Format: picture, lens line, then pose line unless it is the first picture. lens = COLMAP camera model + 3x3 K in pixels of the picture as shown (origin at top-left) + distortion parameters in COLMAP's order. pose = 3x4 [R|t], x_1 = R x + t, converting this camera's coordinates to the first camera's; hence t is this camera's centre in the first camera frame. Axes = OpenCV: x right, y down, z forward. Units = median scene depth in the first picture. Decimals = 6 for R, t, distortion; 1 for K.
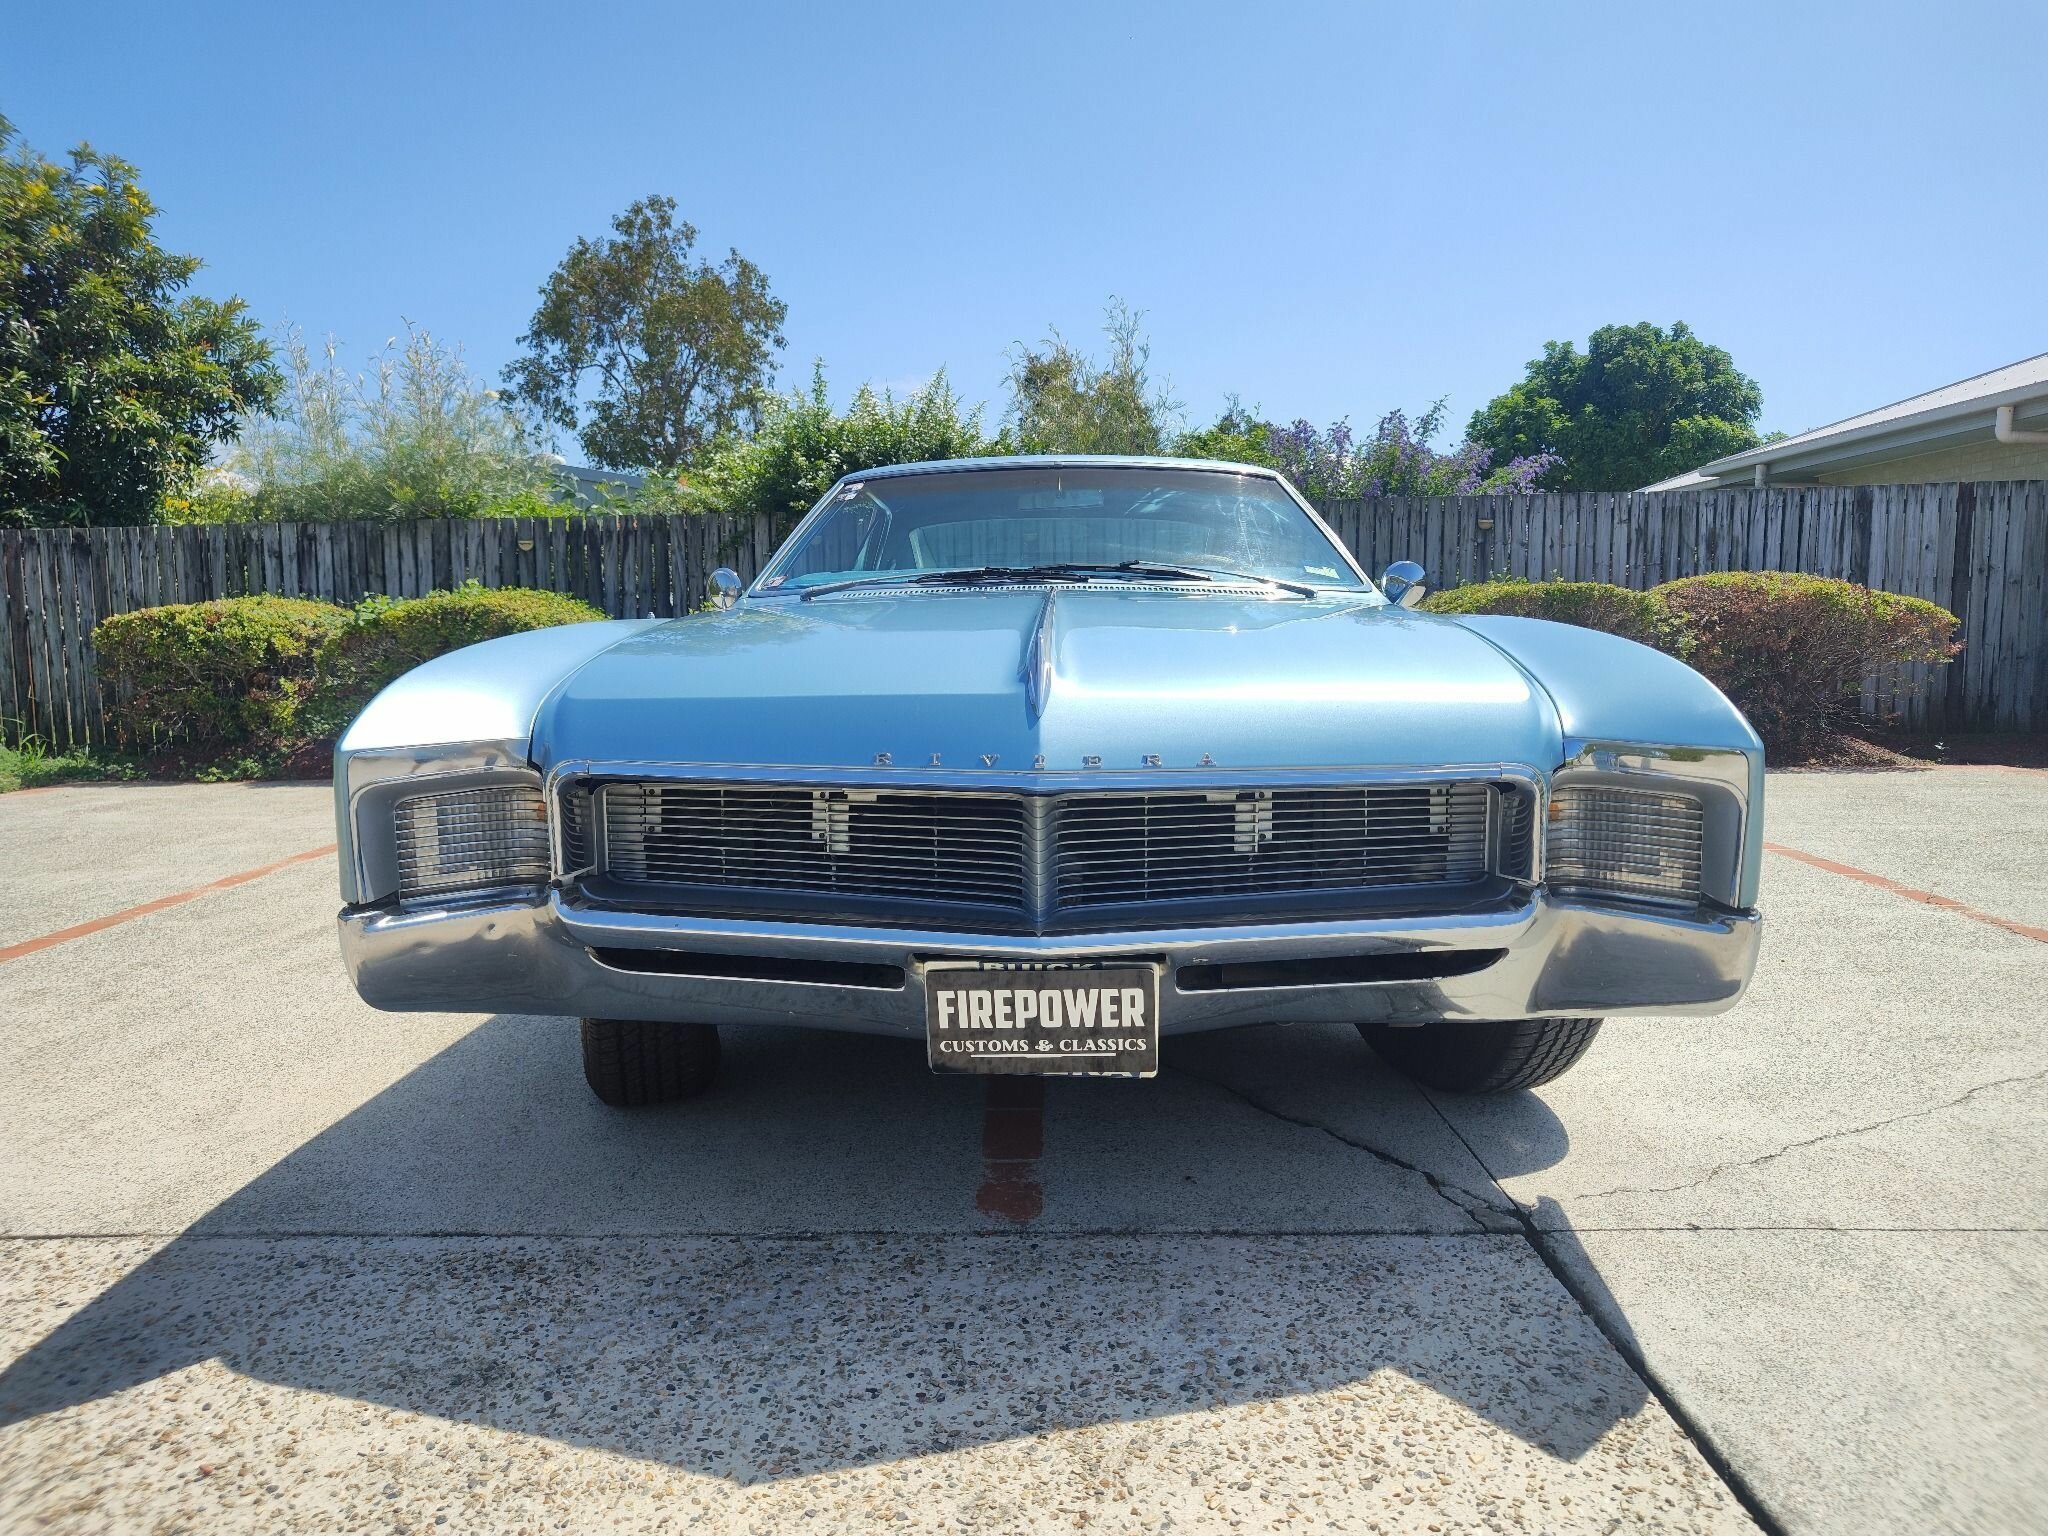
lens RADIAL K [[1357.1, 0, 1035.9], [0, 1357.1, 751.9], [0, 0, 1]] dist [0.007832, 0.011494]
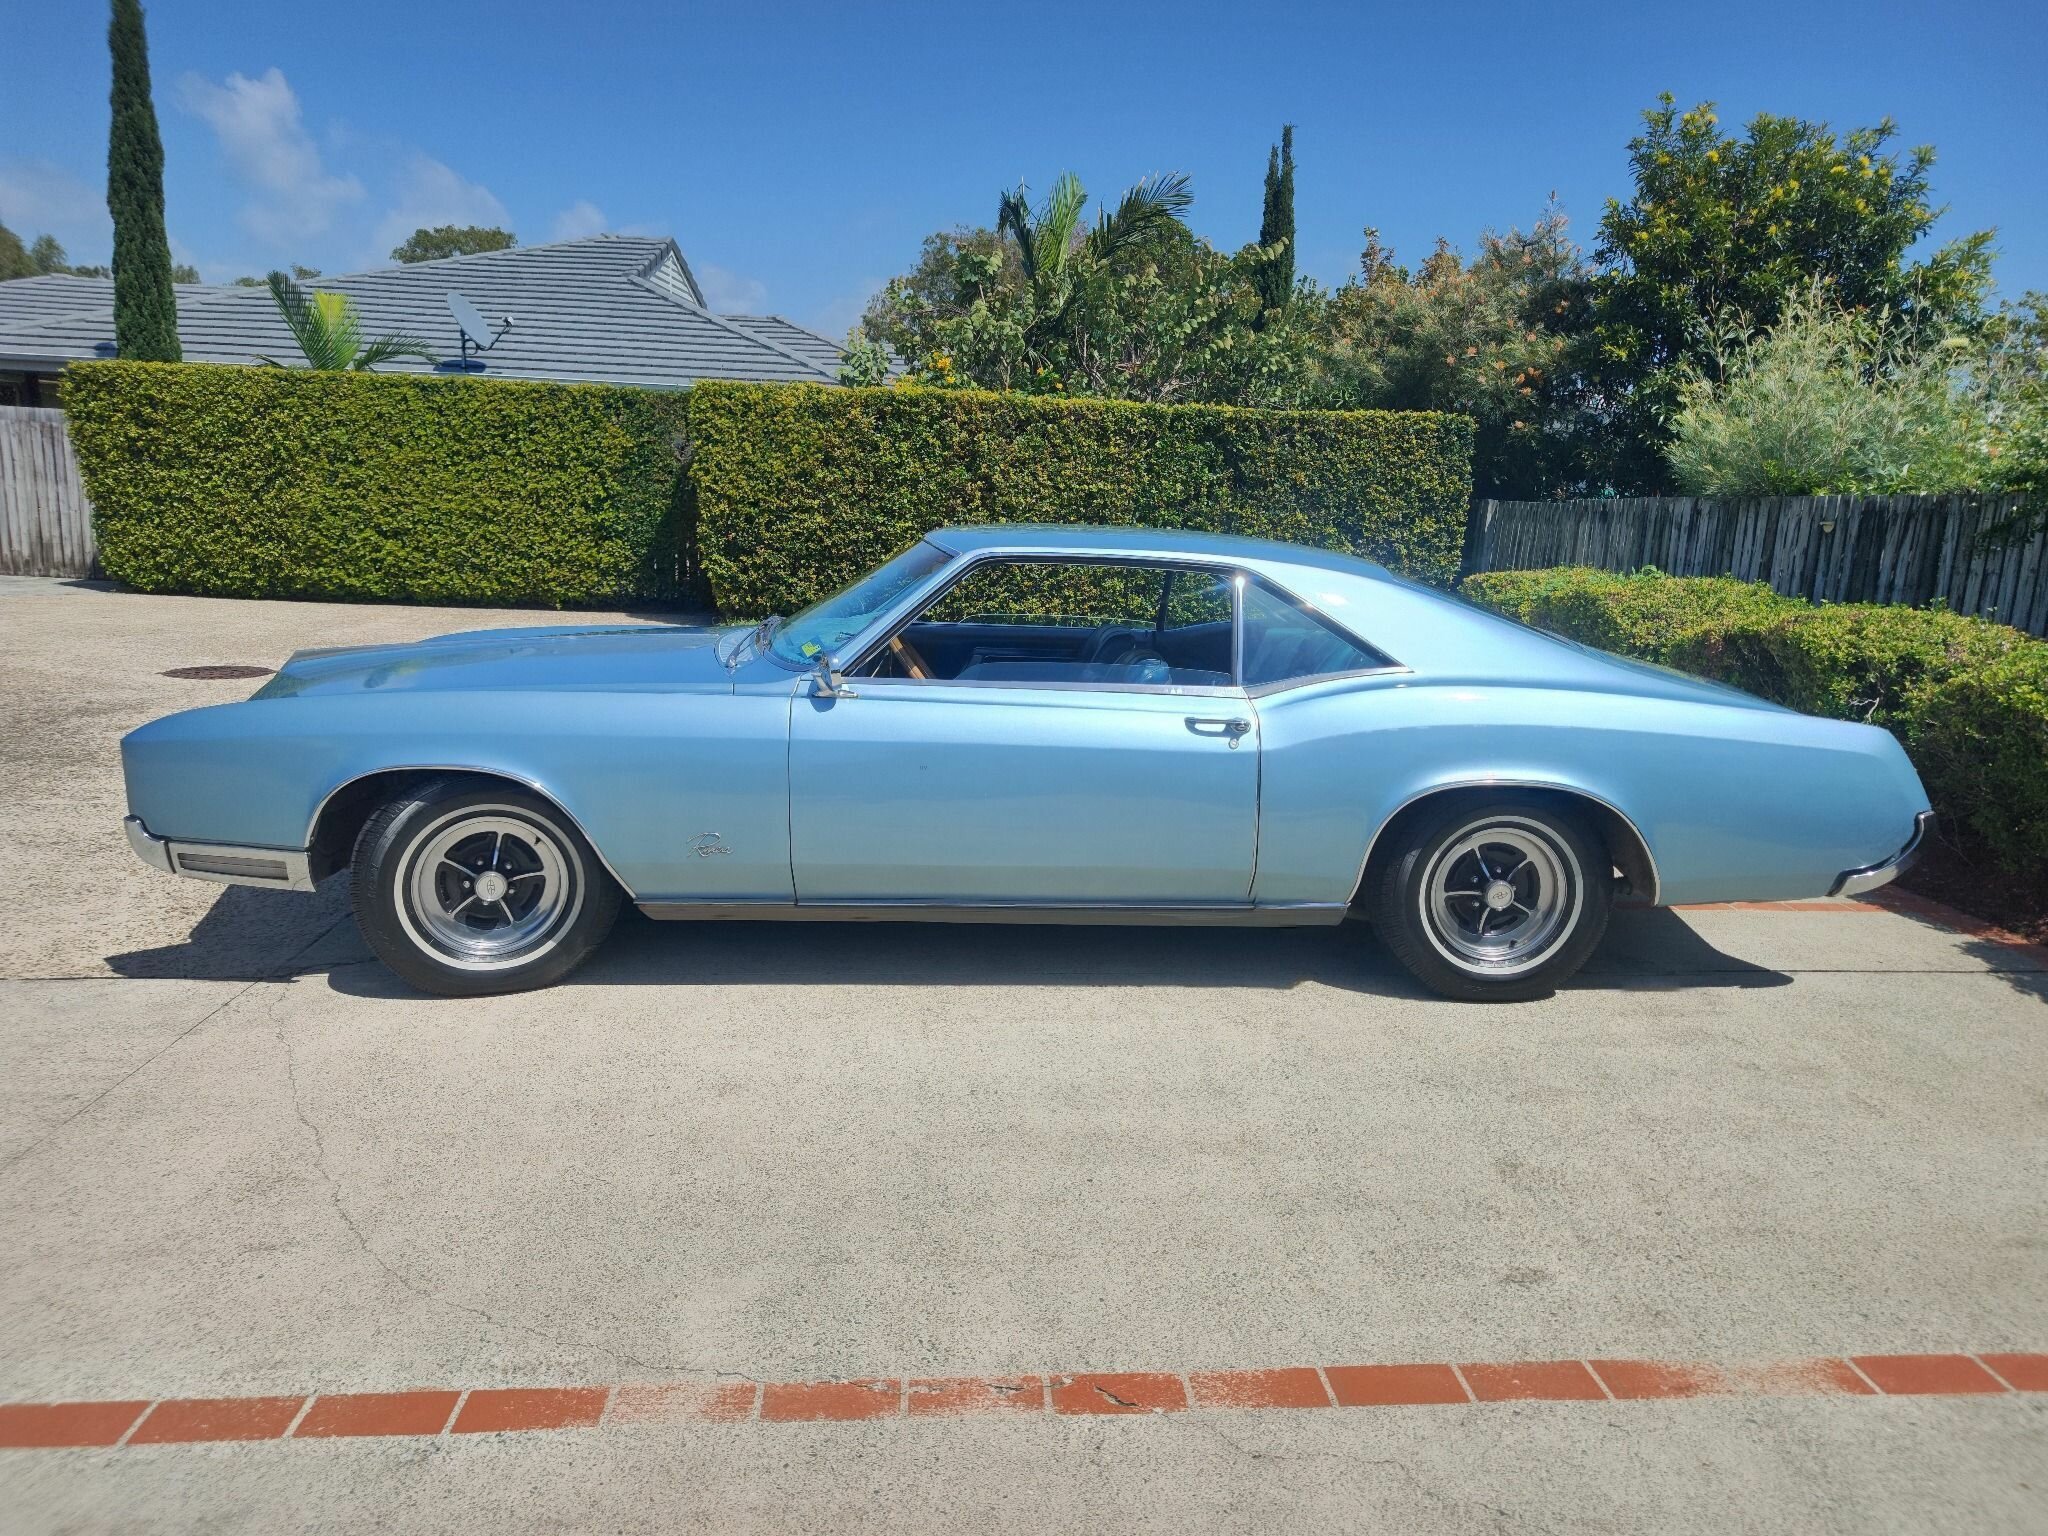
lens RADIAL K [[1357.1, 0, 1060.3], [0, 1357.1, 780.8], [0, 0, 1]] dist [0.007832, 0.011494]
pose [[0.094113, 0.219032, -0.971168, 2.511772], [-0.133595, 0.969454, 0.205699, -0.530700], [0.986557, 0.110385, 0.120500, 1.997622]]
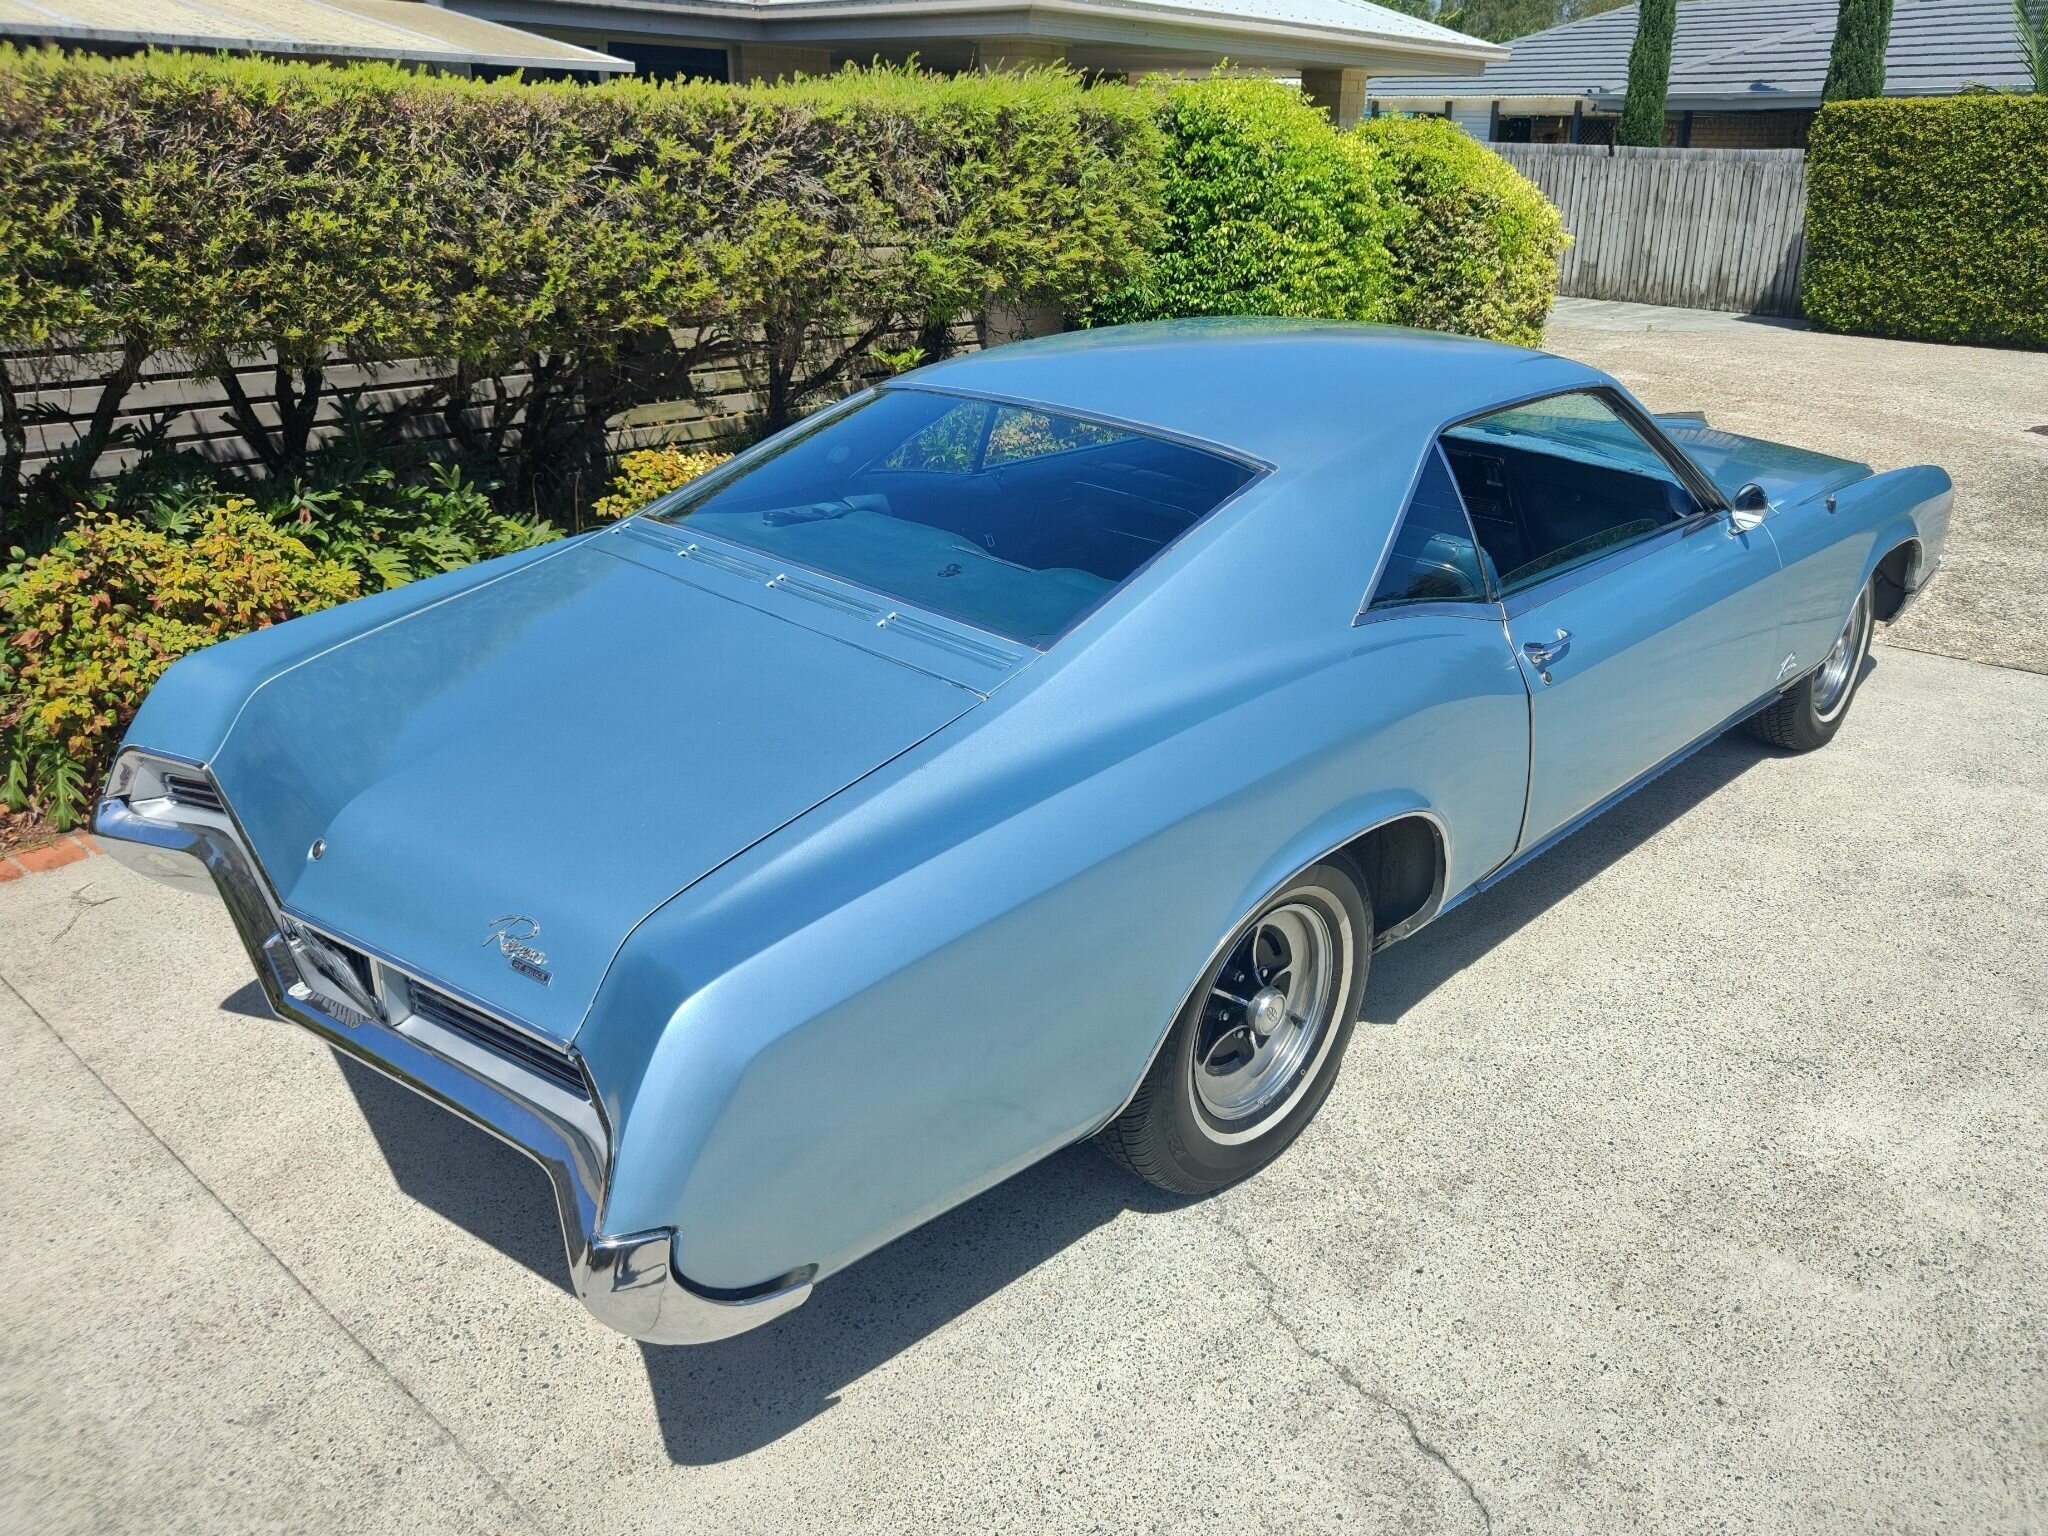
lens RADIAL K [[1508.6, 0, 1150.5], [0, 1508.6, 688.9], [0, 0, 1]] dist [0.017648, -0.003665]
pose [[-0.623752, 0.260094, -0.737078, 3.715166], [-0.082540, 0.915819, 0.393017, -0.514410], [0.777252, 0.305983, -0.549776, 0.190092]]
